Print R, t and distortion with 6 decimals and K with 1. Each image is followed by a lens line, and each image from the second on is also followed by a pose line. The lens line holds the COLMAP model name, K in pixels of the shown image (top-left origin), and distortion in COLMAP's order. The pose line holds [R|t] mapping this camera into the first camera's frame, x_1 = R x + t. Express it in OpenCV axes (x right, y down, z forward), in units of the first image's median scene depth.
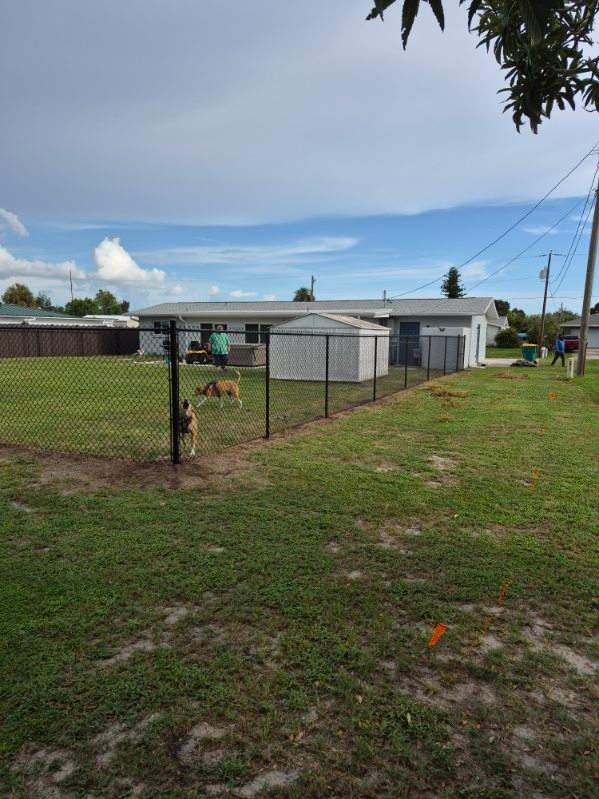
lens RADIAL K [[561.8, 0, 310.4], [0, 561.8, 413.2], [0, 0, 1]] dist [0.064136, -0.056940]
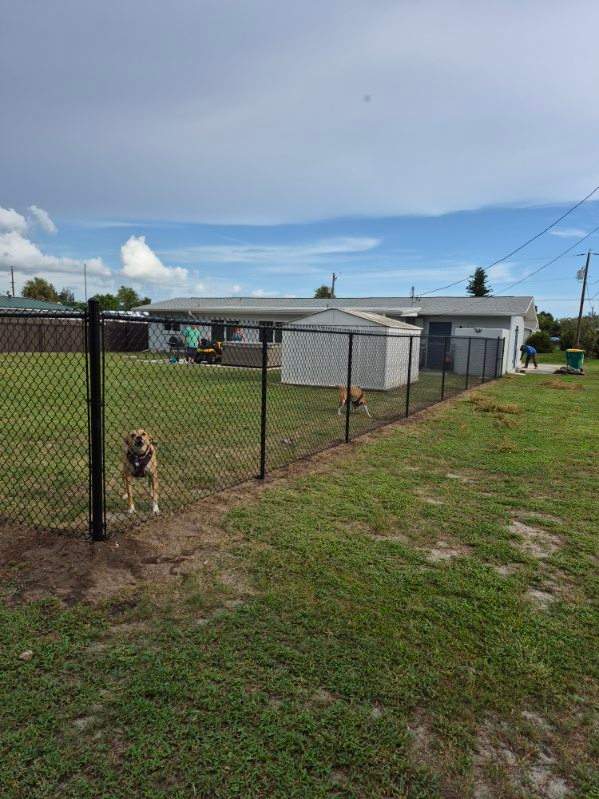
lens RADIAL K [[561.8, 0, 305.1], [0, 561.8, 399.8], [0, 0, 1]] dist [0.064136, -0.056940]
pose [[0.998822, 0.024210, -0.042058, 0.001086], [-0.025150, 0.999442, -0.021964, -0.012672], [0.041503, 0.022996, 0.998874, 0.099593]]
